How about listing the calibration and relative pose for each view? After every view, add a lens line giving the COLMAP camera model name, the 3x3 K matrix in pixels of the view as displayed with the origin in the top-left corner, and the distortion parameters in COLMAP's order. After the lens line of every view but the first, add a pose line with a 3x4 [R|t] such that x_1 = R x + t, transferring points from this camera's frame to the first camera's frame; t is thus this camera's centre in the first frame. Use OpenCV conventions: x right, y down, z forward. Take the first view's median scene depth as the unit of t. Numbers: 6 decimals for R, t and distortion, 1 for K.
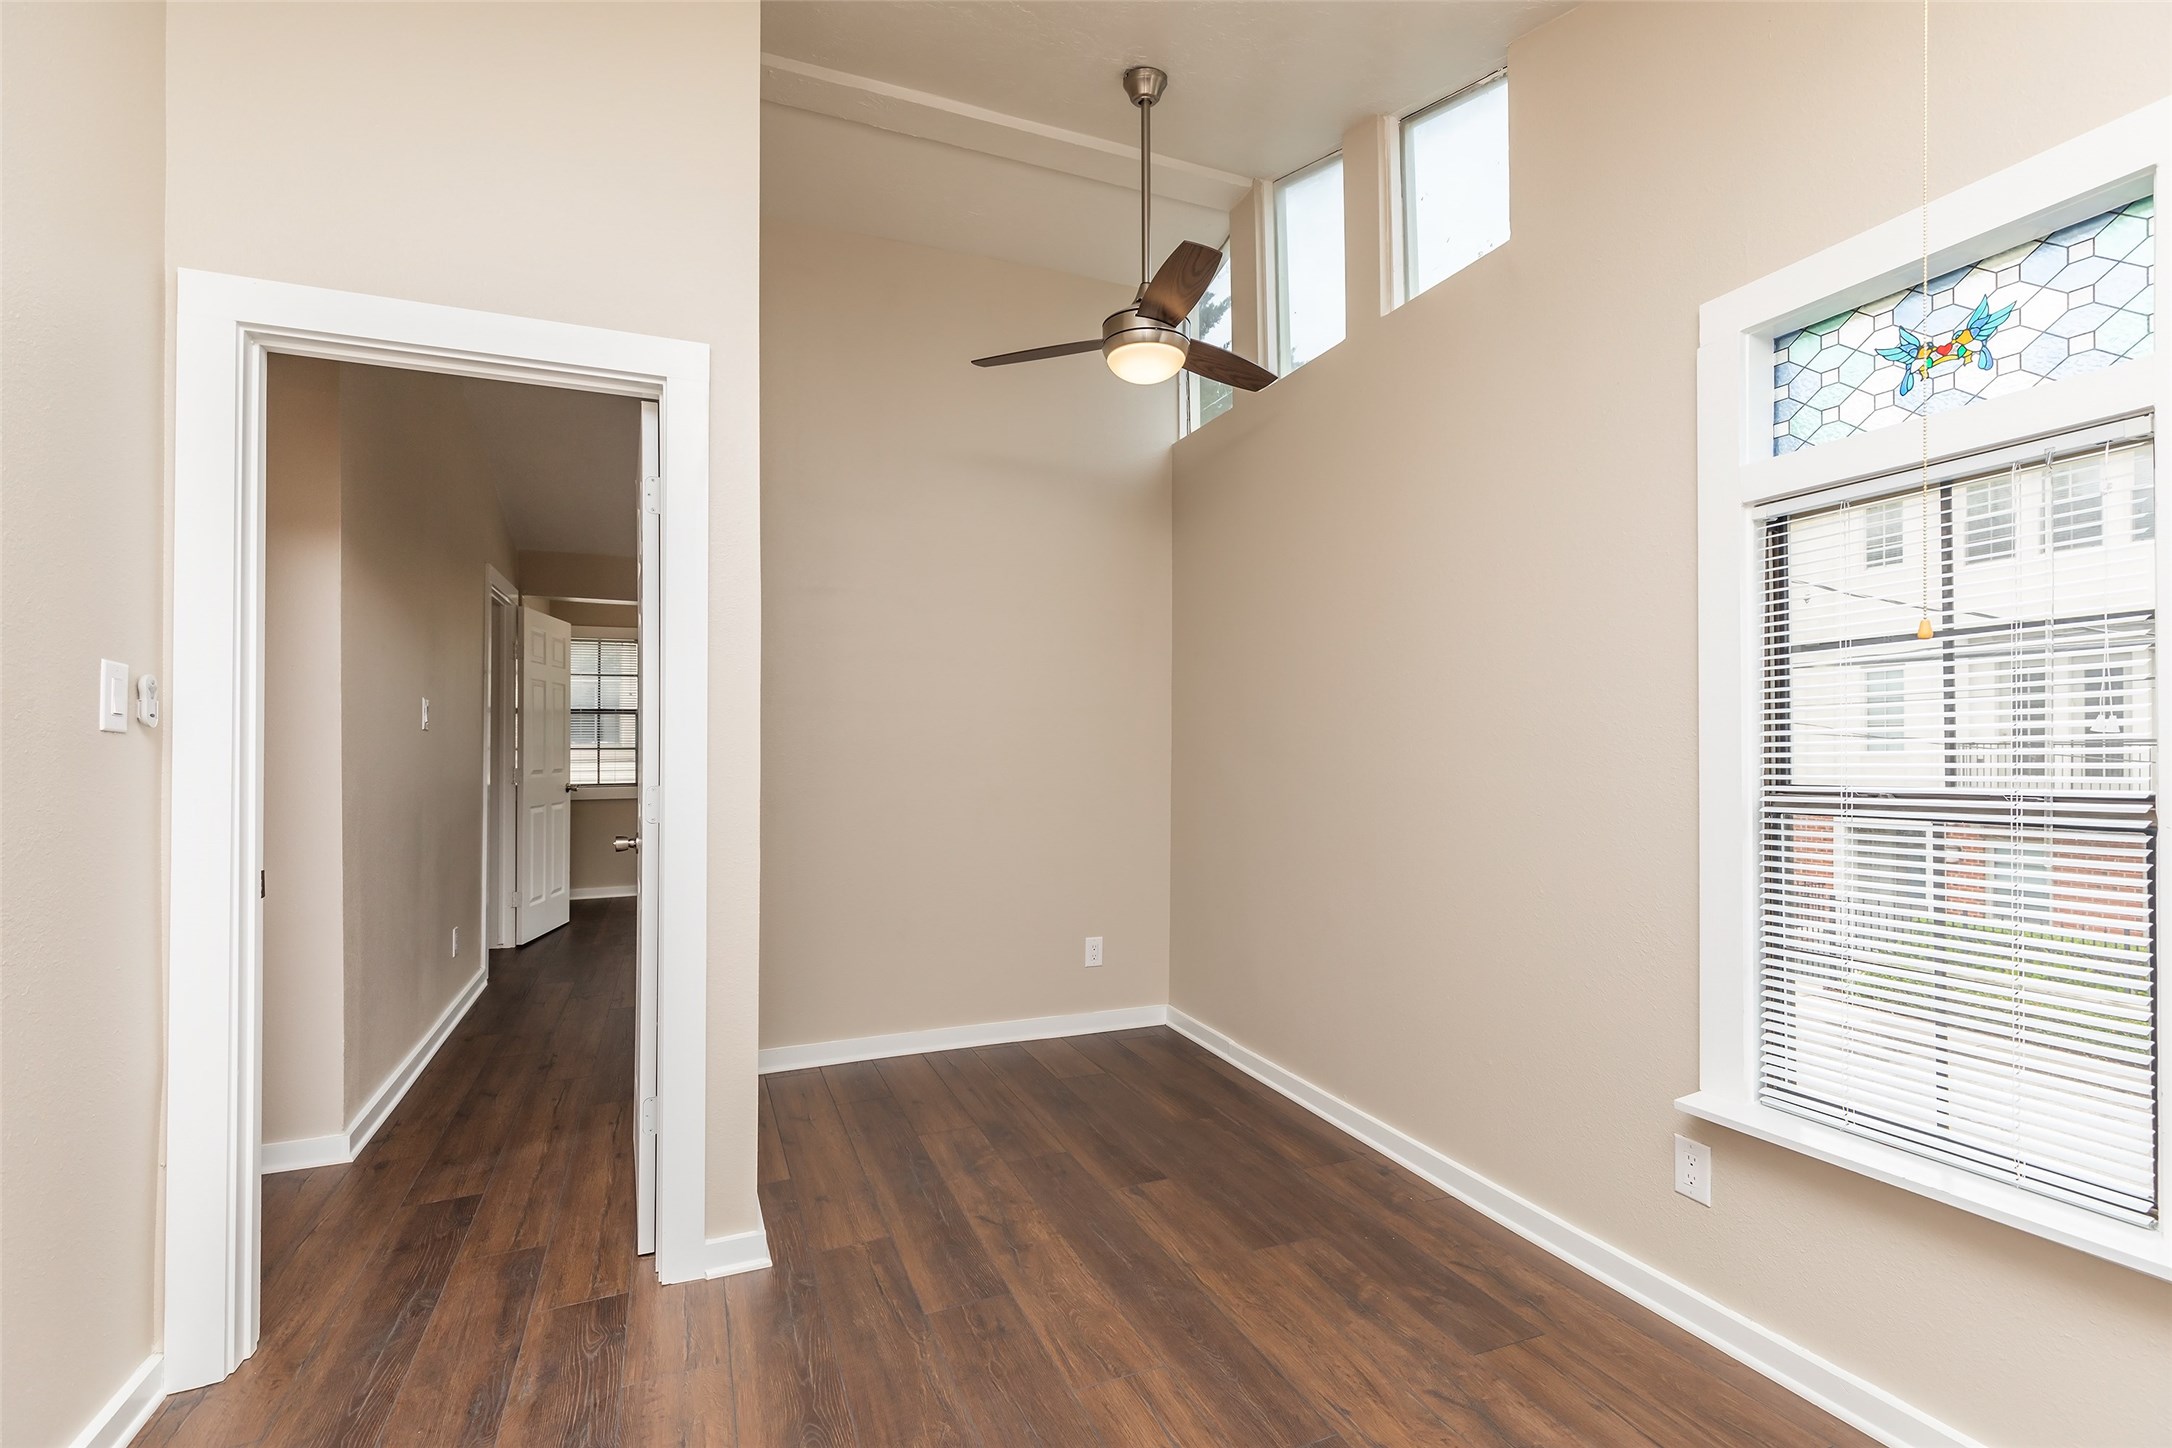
lens RADIAL K [[1007.5, 0, 1091.3], [0, 1007.5, 732.4], [0, 0, 1]] dist [-0.001018, 0.000048]
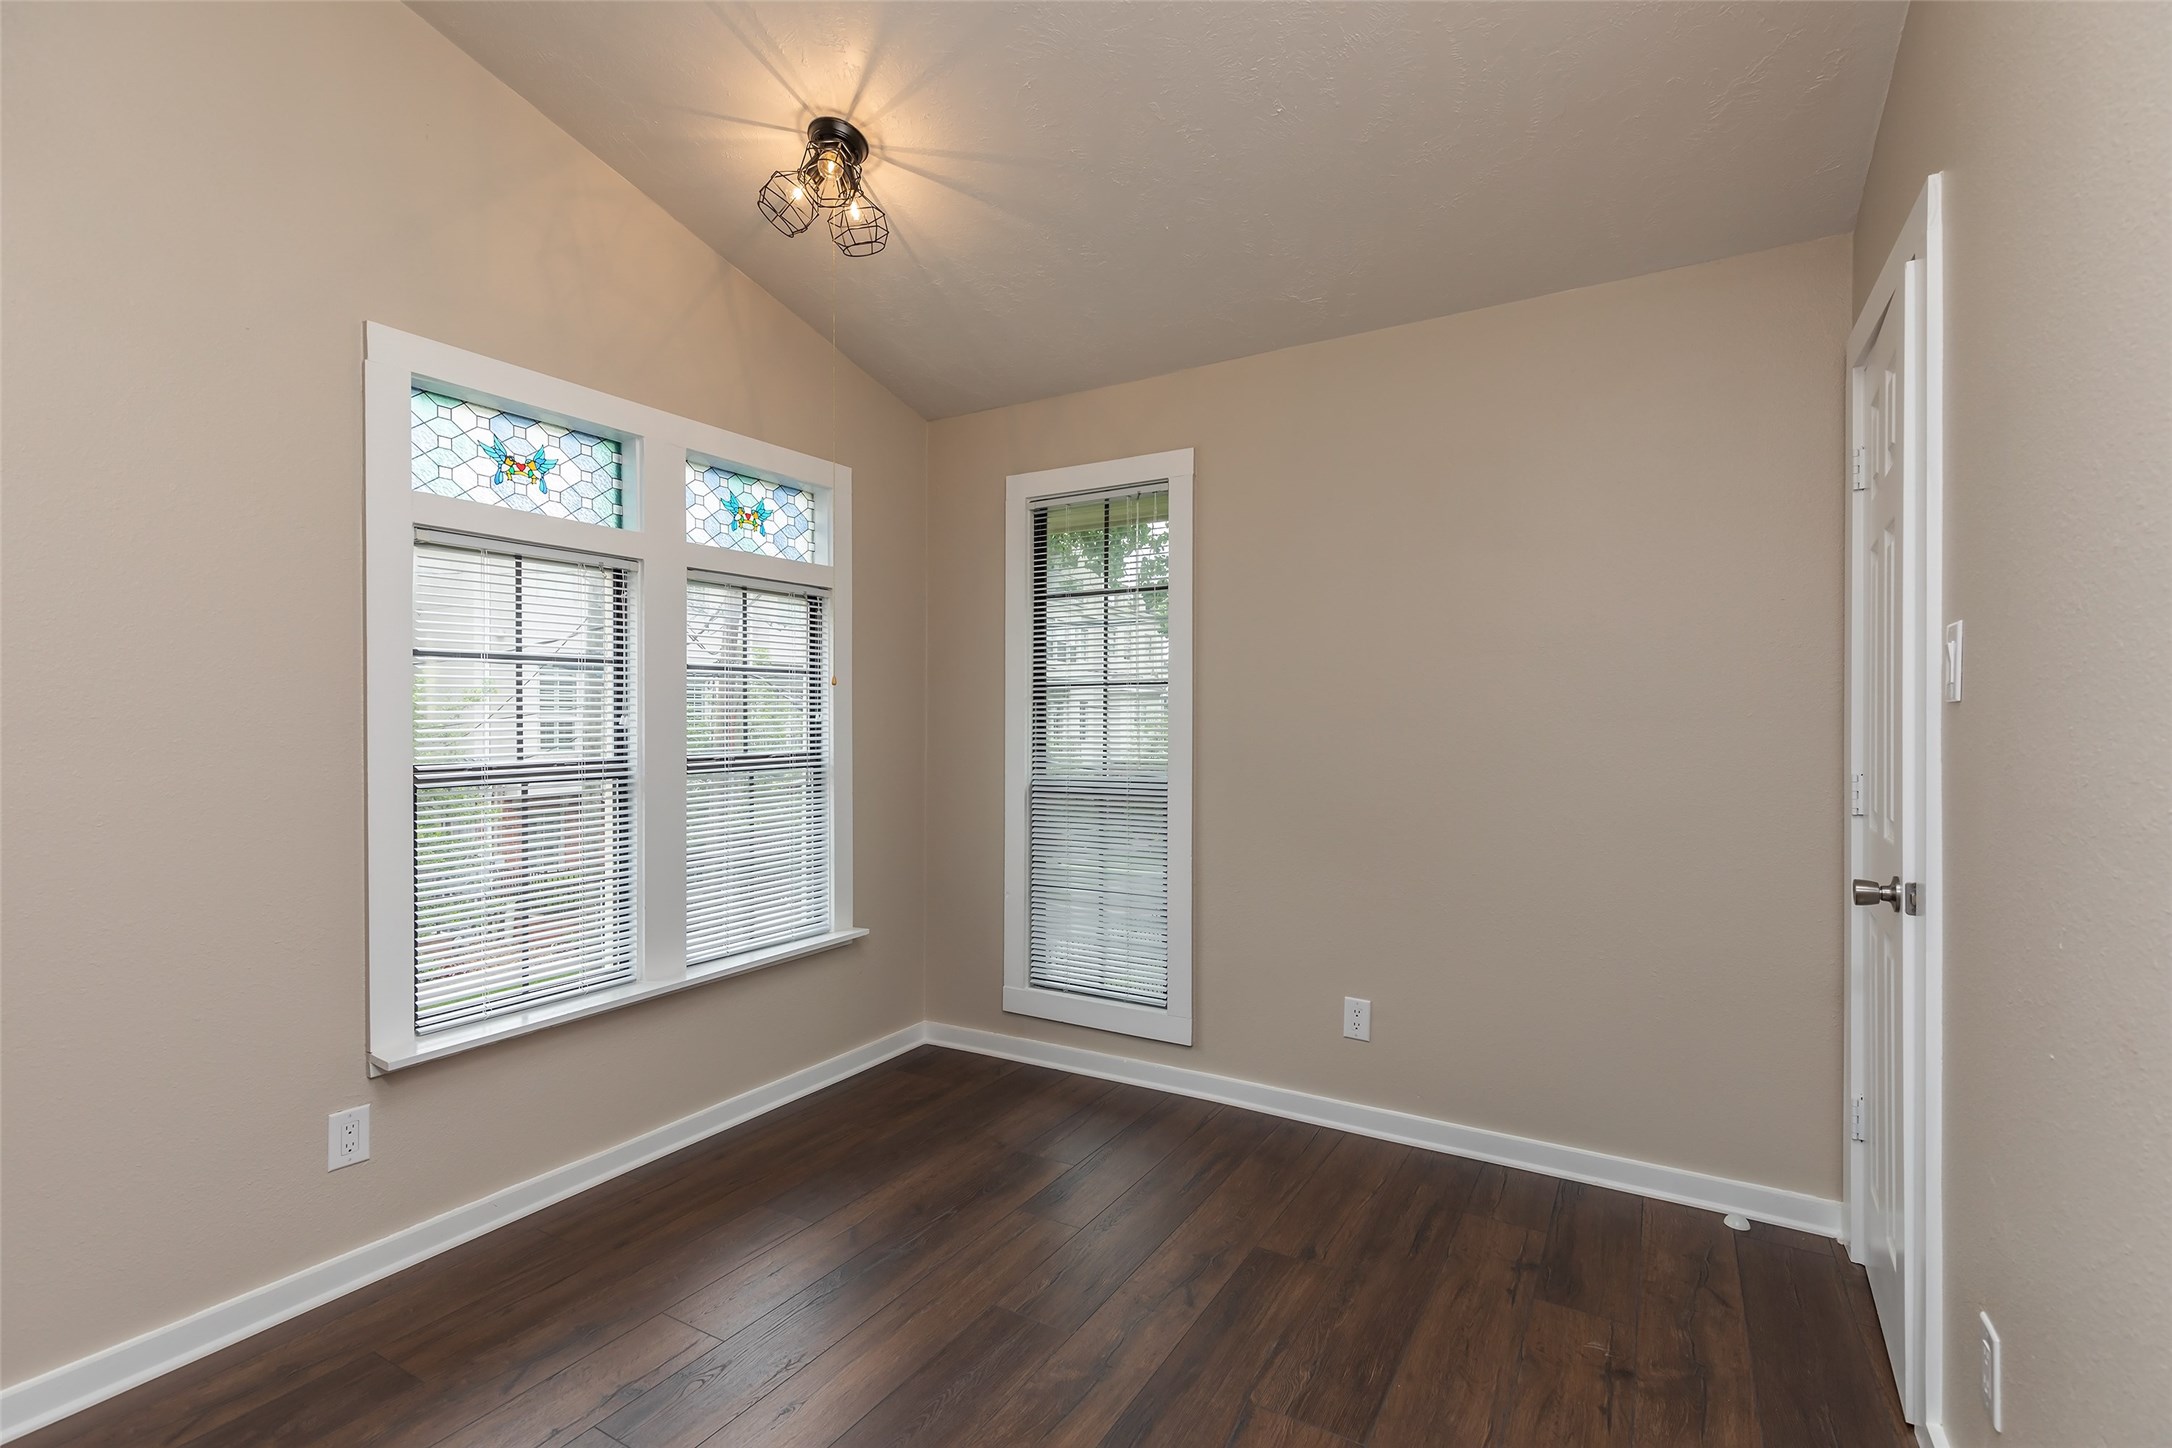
lens RADIAL K [[1007.5, 0, 1085.6], [0, 1007.5, 726.5], [0, 0, 1]] dist [-0.001018, 0.000048]
pose [[-0.611000, 0.006847, 0.791601, -0.836684], [-0.009369, 0.999830, -0.015880, 0.019856], [-0.791575, -0.017119, -0.610832, 1.238942]]
